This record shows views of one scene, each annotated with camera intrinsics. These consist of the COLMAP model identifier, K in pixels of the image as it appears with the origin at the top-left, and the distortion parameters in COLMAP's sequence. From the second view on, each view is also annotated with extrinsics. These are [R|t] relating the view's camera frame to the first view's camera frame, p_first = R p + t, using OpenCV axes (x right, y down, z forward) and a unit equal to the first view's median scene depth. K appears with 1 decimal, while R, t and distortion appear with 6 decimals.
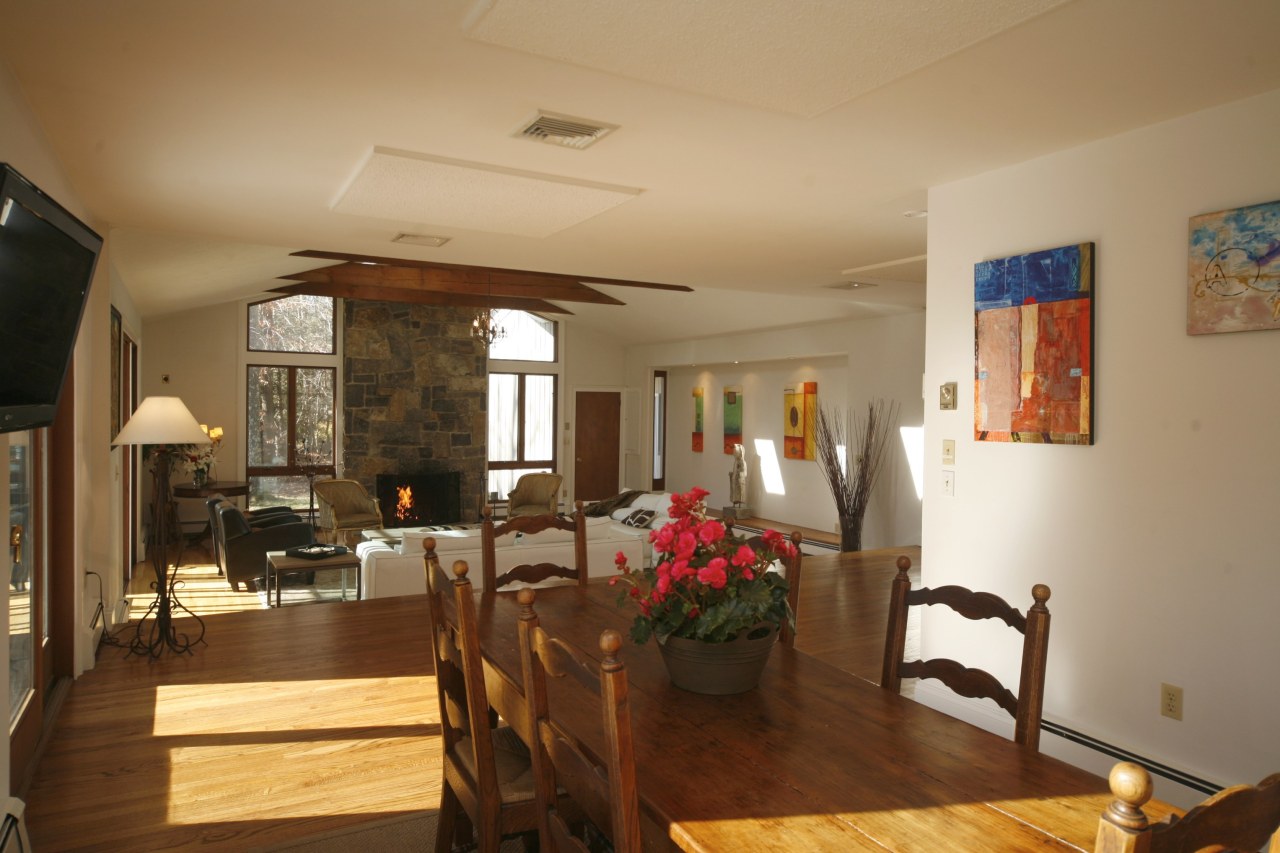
lens RADIAL K [[818.3, 0, 640.0], [0, 818.3, 426.5], [0, 0, 1]] dist [0.000149, 0.000248]
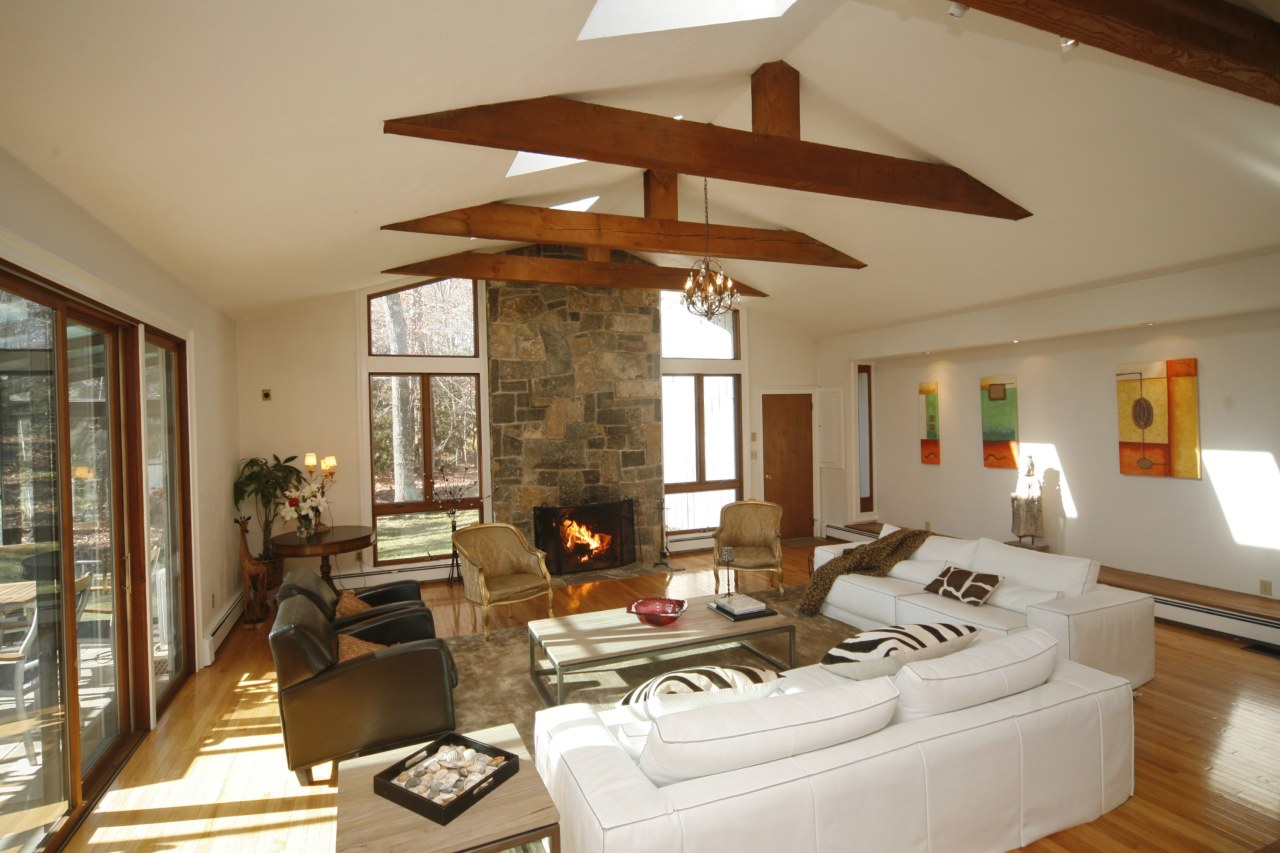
lens RADIAL K [[620.6, 0, 640.0], [0, 620.6, 426.5], [0, 0, 1]] dist [-0.000887, 0.000327]
pose [[0.994148, -0.035481, -0.102037, -0.153105], [0.034391, 0.999331, -0.012416, -0.007896], [0.102410, 0.008834, 0.994703, 0.407811]]
